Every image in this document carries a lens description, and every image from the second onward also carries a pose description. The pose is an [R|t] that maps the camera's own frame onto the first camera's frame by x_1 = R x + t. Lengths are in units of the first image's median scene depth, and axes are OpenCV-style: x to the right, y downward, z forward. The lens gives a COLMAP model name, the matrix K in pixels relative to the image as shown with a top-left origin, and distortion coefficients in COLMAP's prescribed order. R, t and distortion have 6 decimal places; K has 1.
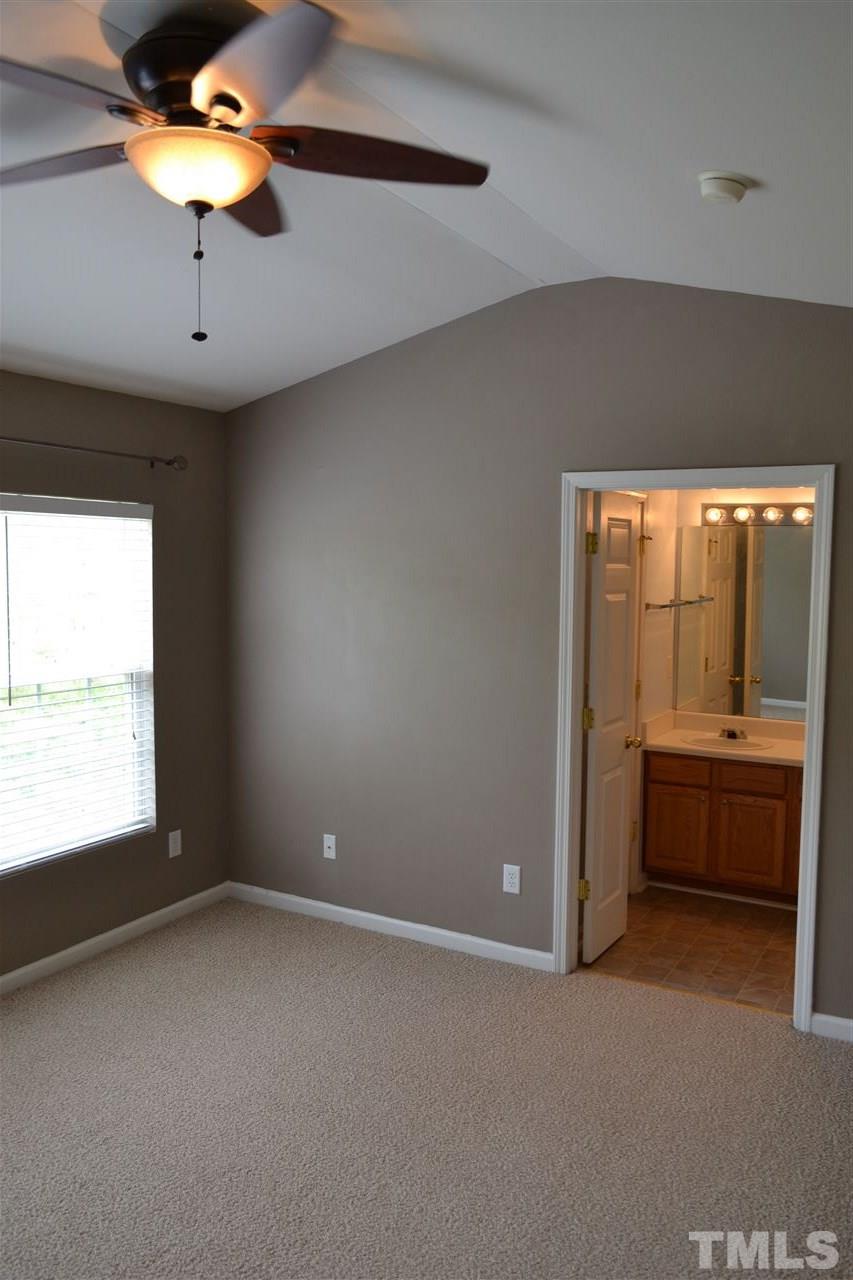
lens RADIAL K [[1014.8, 0, 418.0], [0, 1014.8, 639.7], [0, 0, 1]] dist [-0.006276, -0.004988]
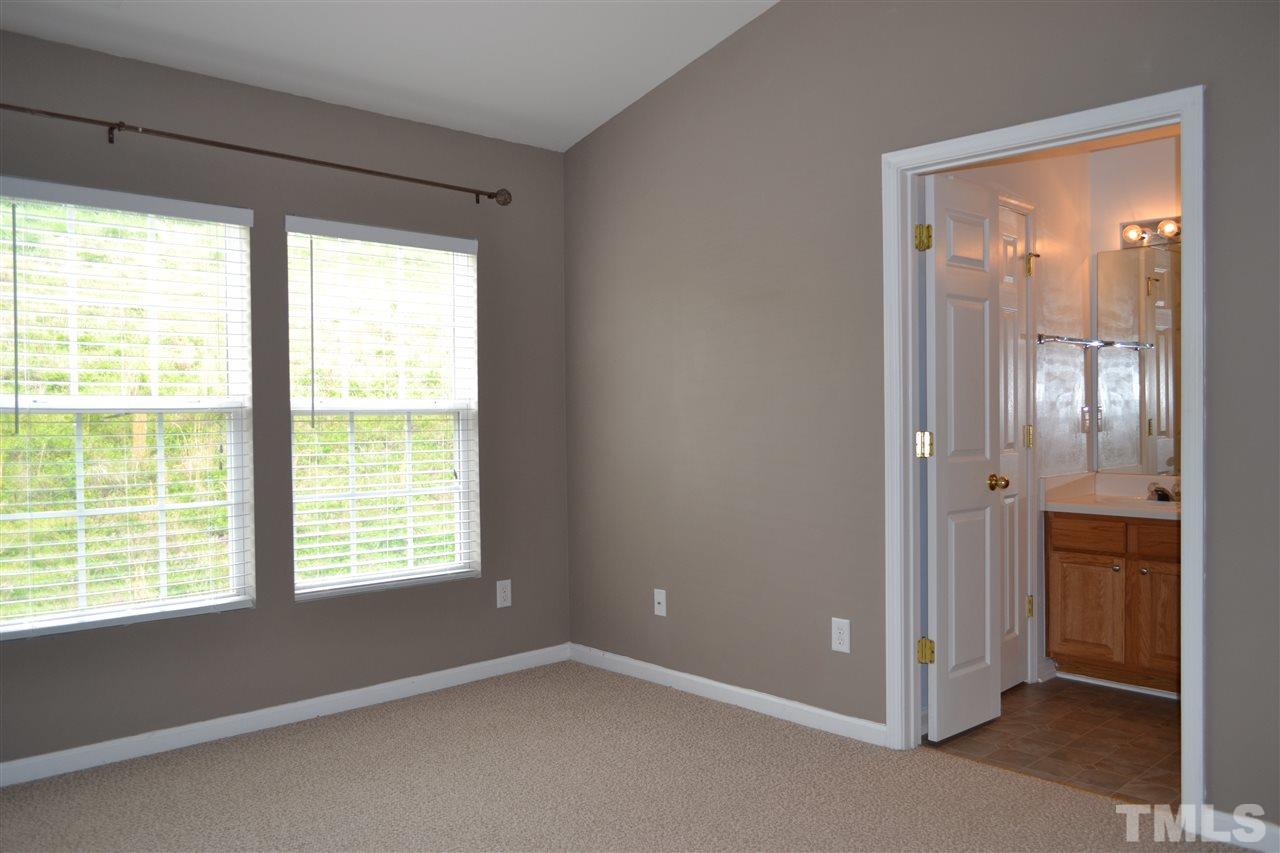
lens RADIAL K [[1014.8, 0, 644.9], [0, 1014.8, 429.2], [0, 0, 1]] dist [-0.006276, -0.004988]
pose [[0.957910, -0.014342, -0.286711, 0.170133], [-0.004559, 0.997865, -0.065150, 0.111643], [0.287034, 0.063715, 0.955799, 0.116689]]
